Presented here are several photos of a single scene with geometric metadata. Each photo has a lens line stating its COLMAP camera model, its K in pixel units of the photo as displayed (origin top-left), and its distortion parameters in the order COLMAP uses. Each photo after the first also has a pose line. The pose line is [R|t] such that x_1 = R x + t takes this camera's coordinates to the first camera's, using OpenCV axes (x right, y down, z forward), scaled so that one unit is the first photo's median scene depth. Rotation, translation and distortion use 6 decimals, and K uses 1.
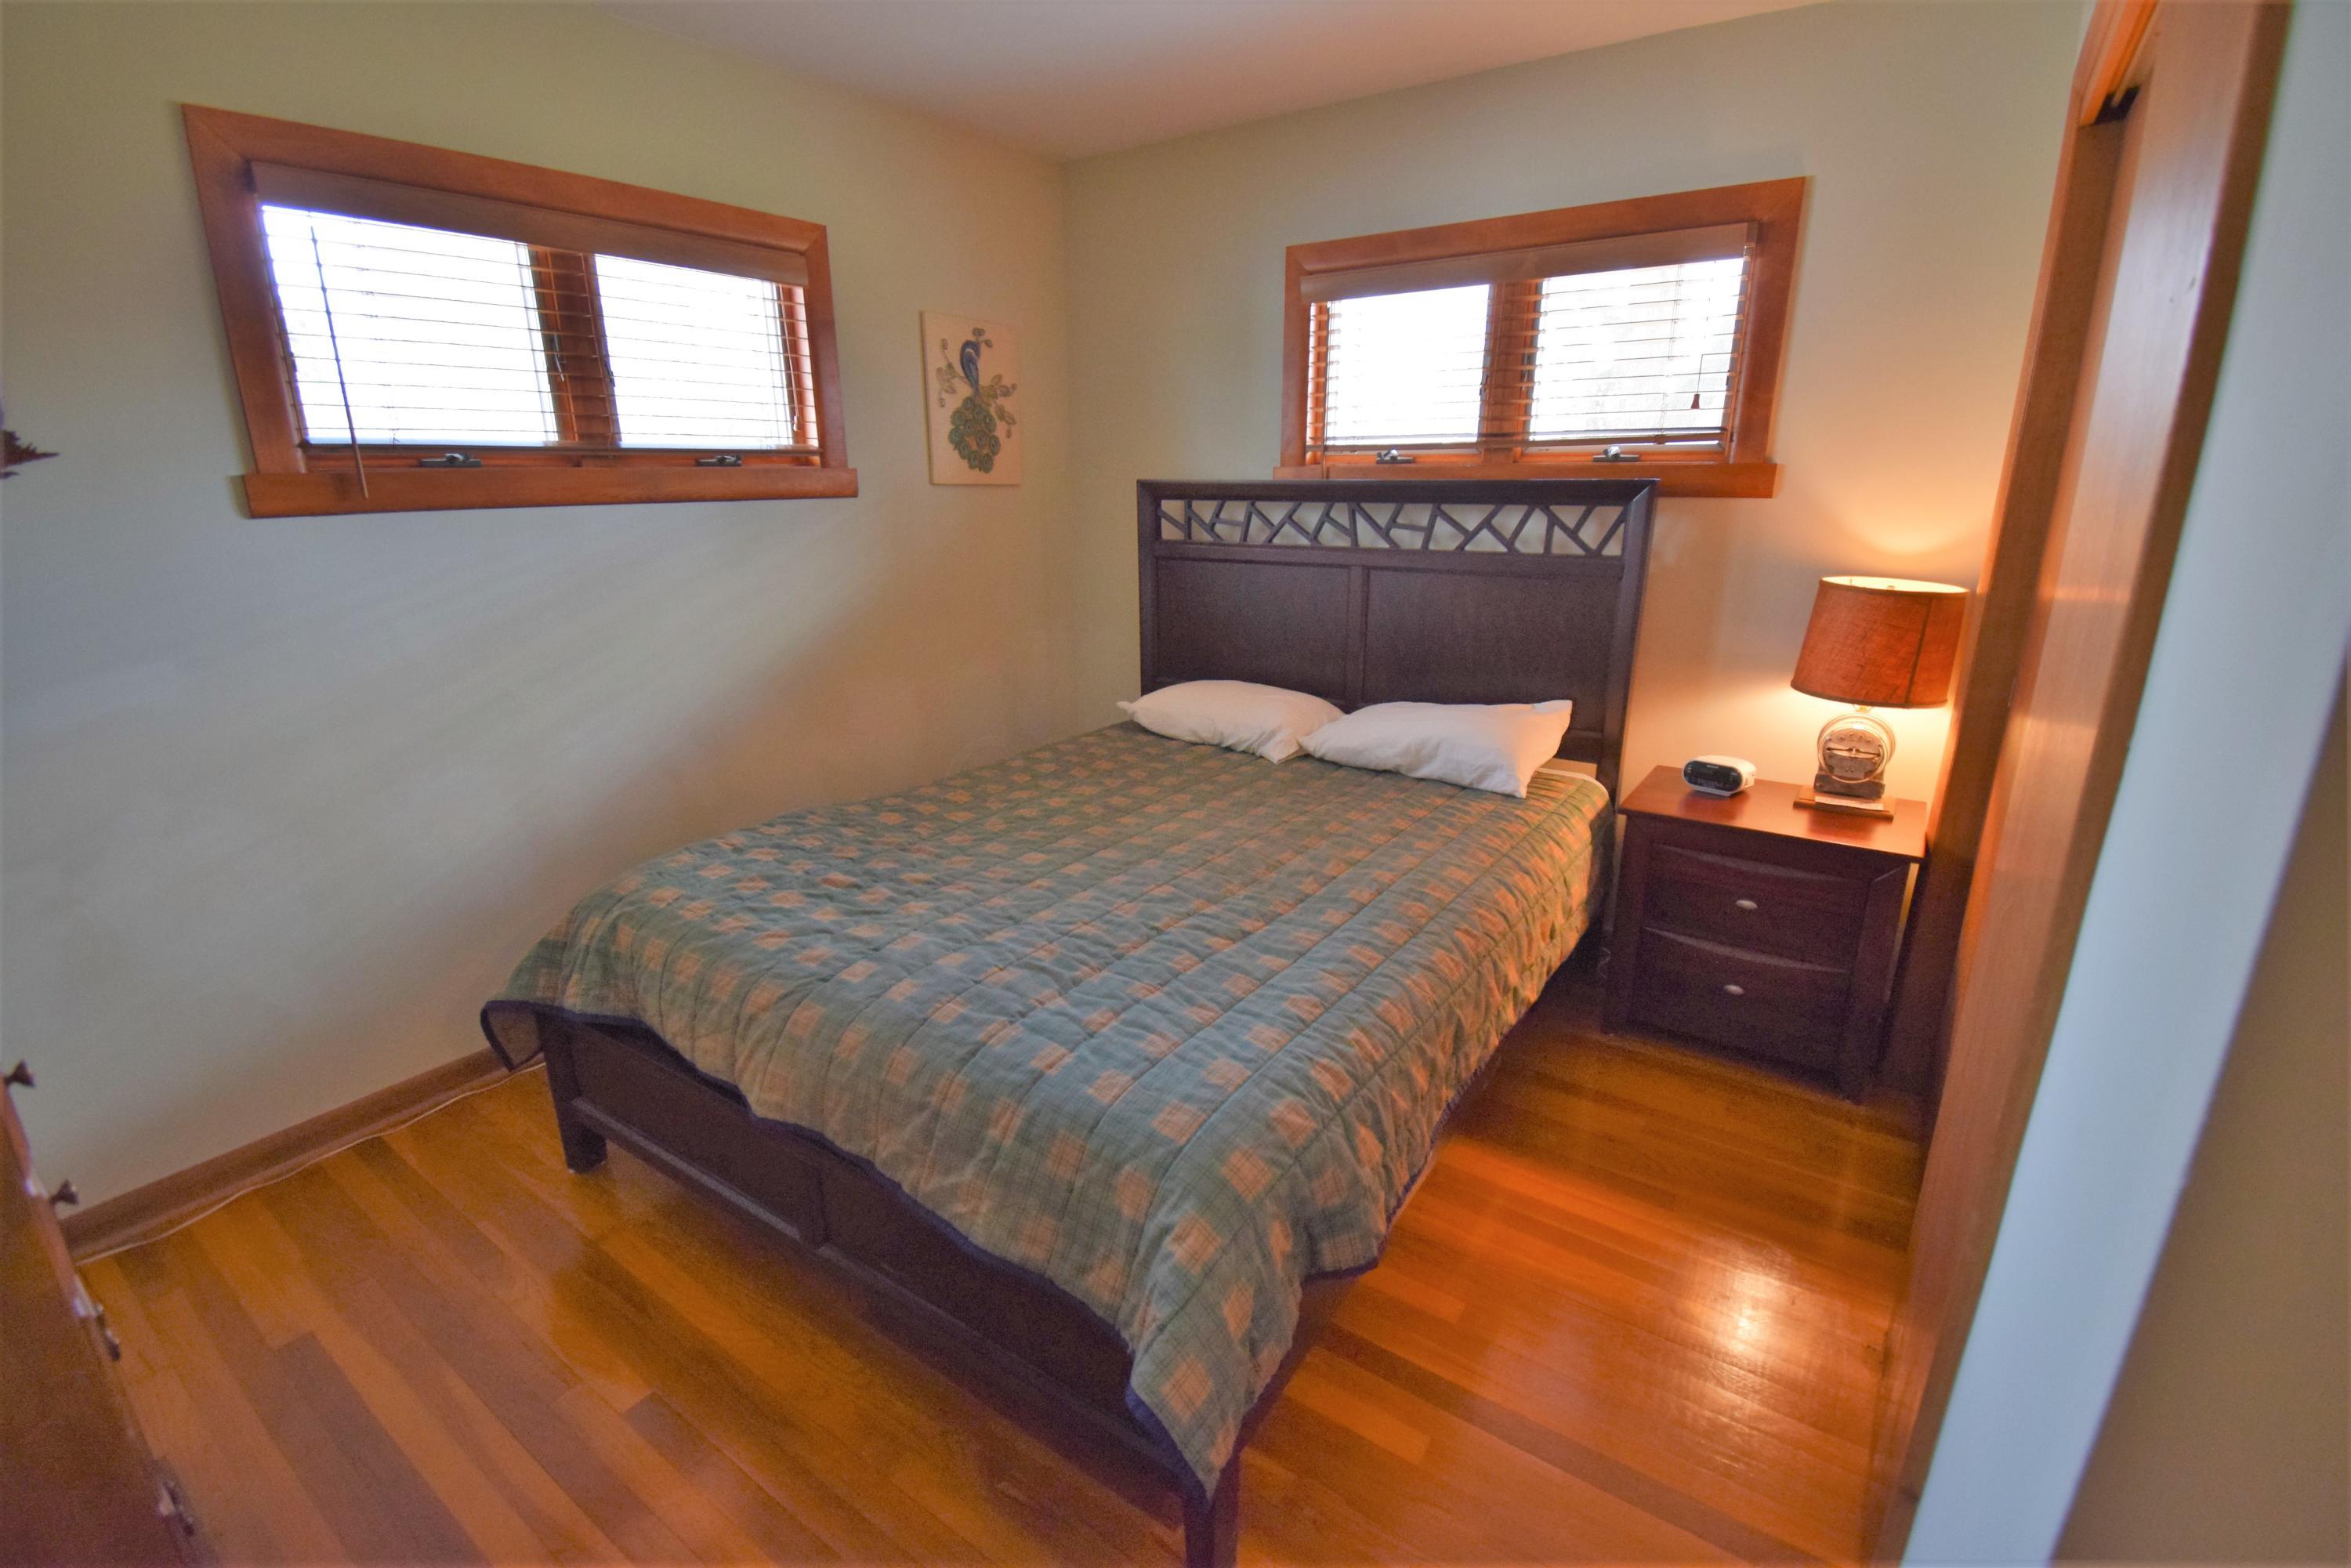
lens RADIAL K [[1044.2, 0, 1174.7], [0, 1044.2, 779.0], [0, 0, 1]] dist [0.025385, -0.026697]
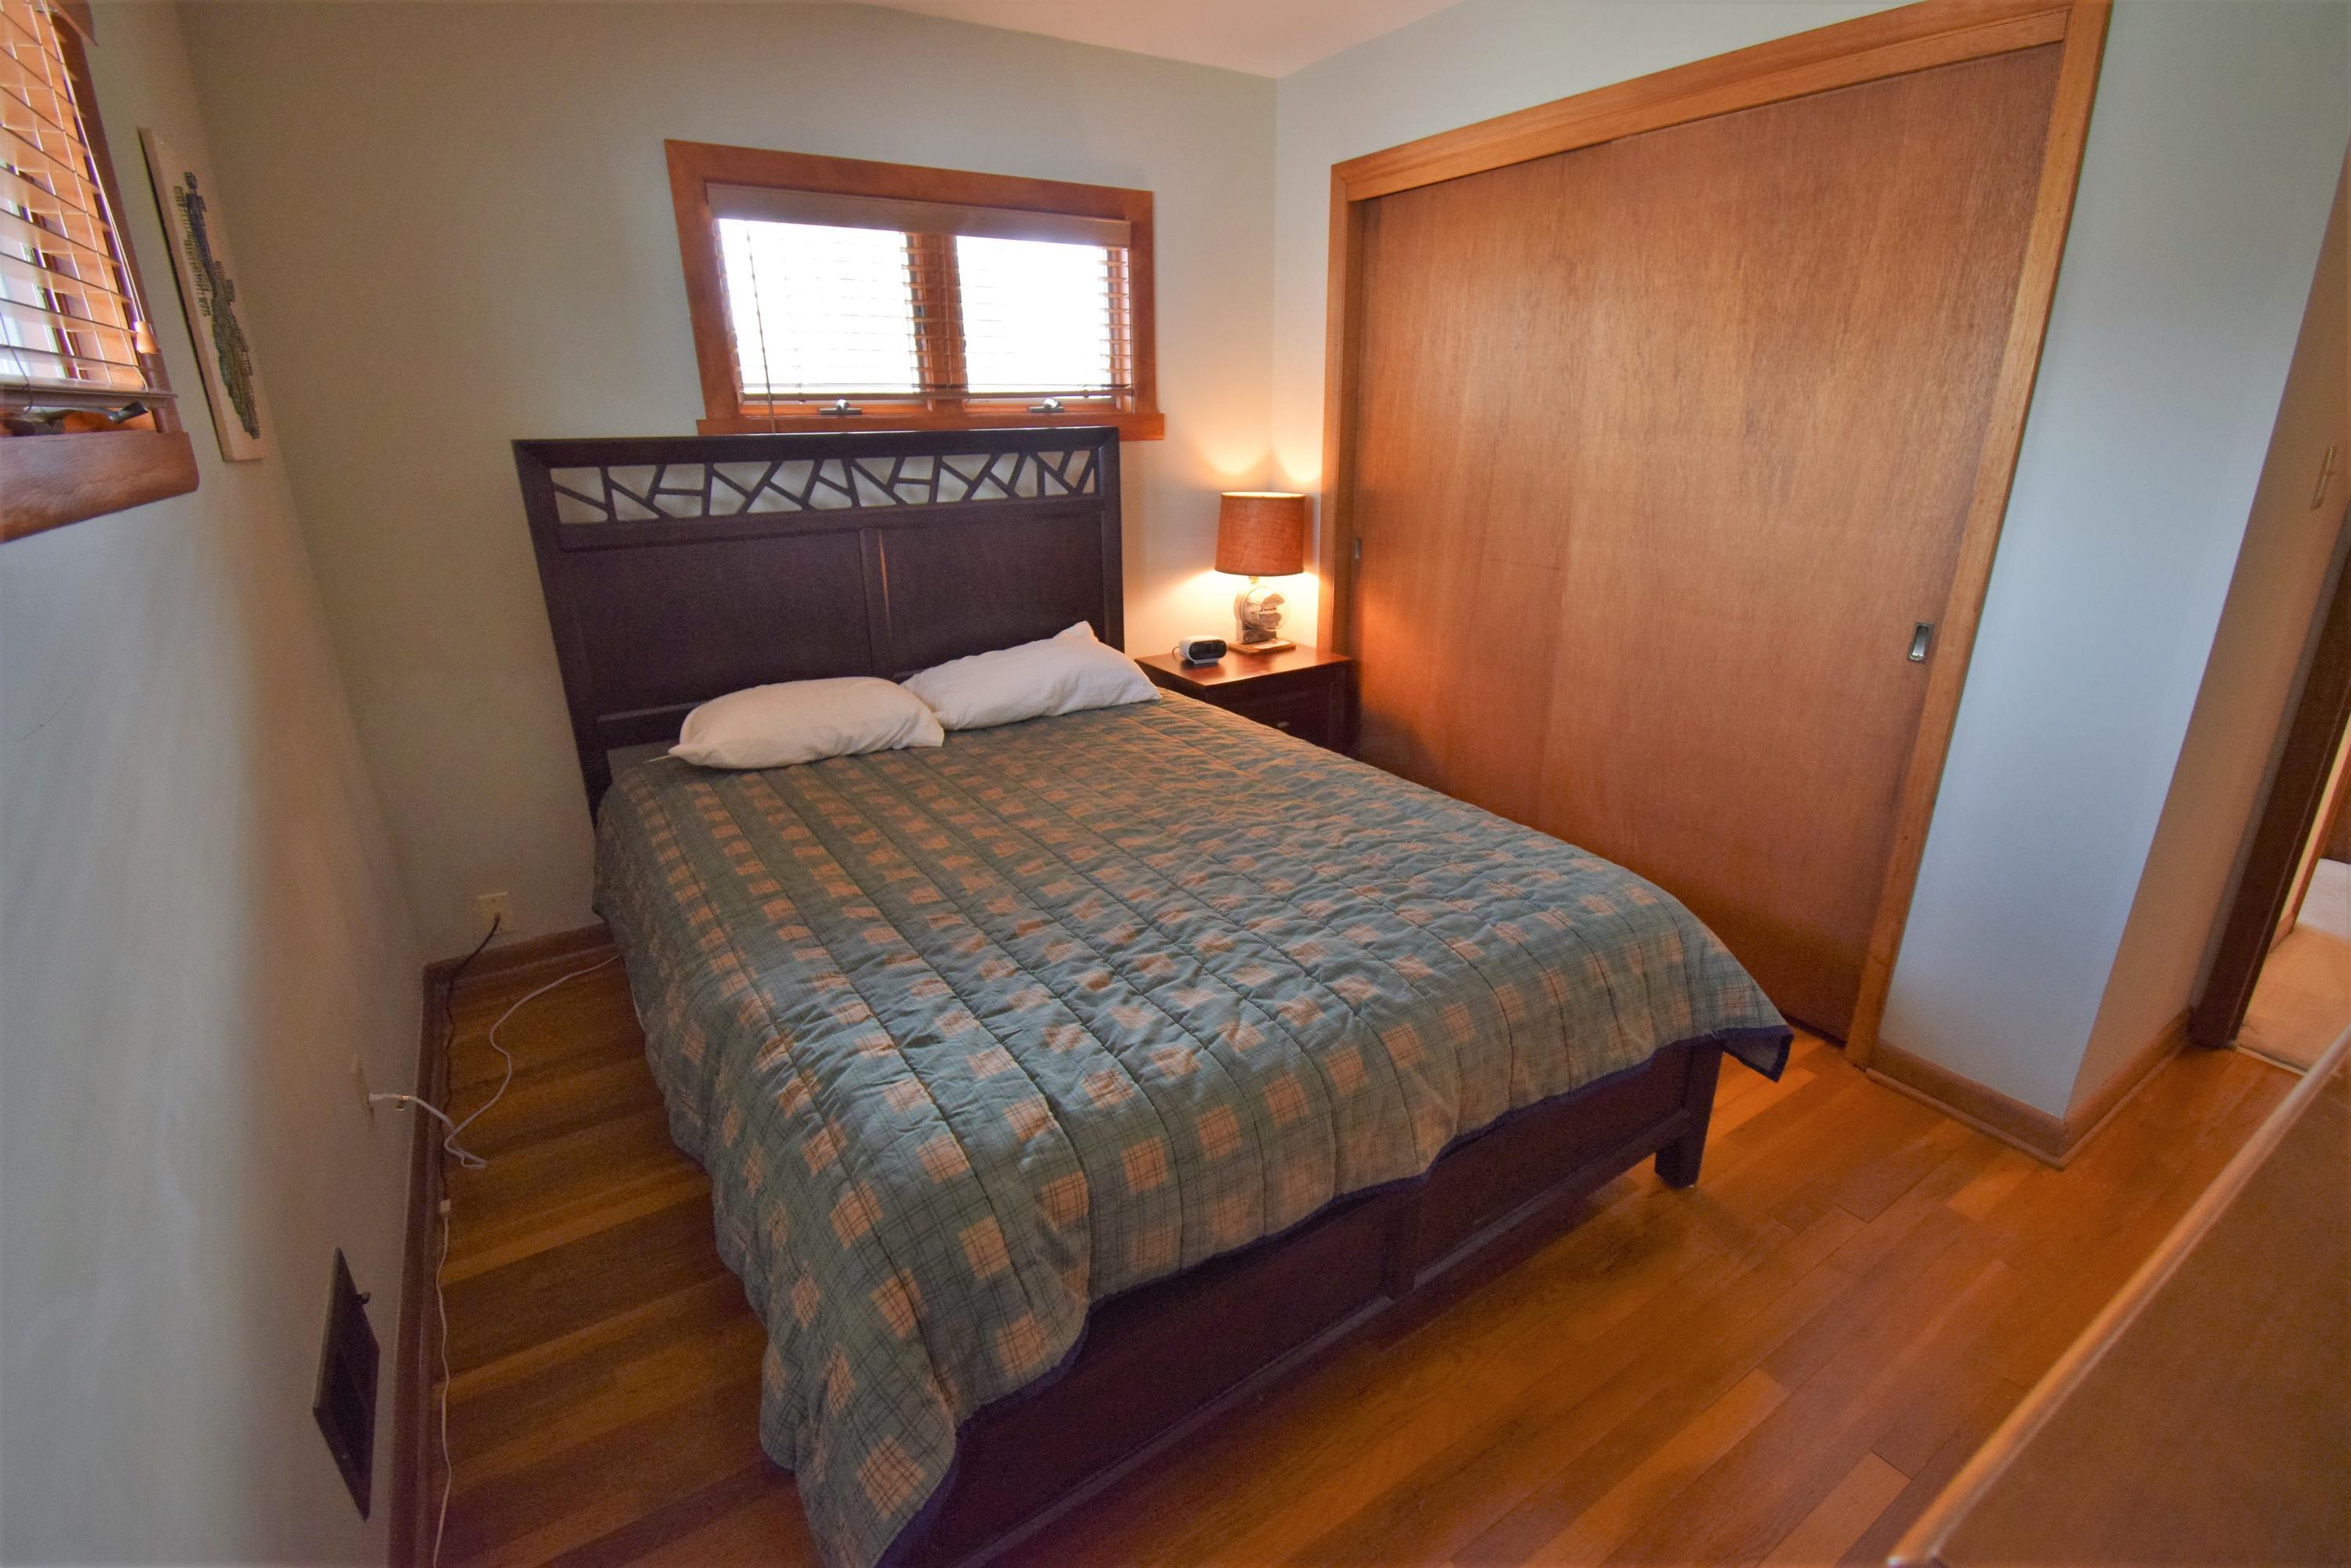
lens RADIAL K [[1044.2, 0, 1174.7], [0, 1044.2, 779.0], [0, 0, 1]] dist [0.025385, -0.026697]
pose [[0.375722, -0.307189, 0.874339, -0.630654], [0.277163, 0.937529, 0.210287, -0.122929], [-0.884315, 0.163325, 0.437391, 0.421360]]
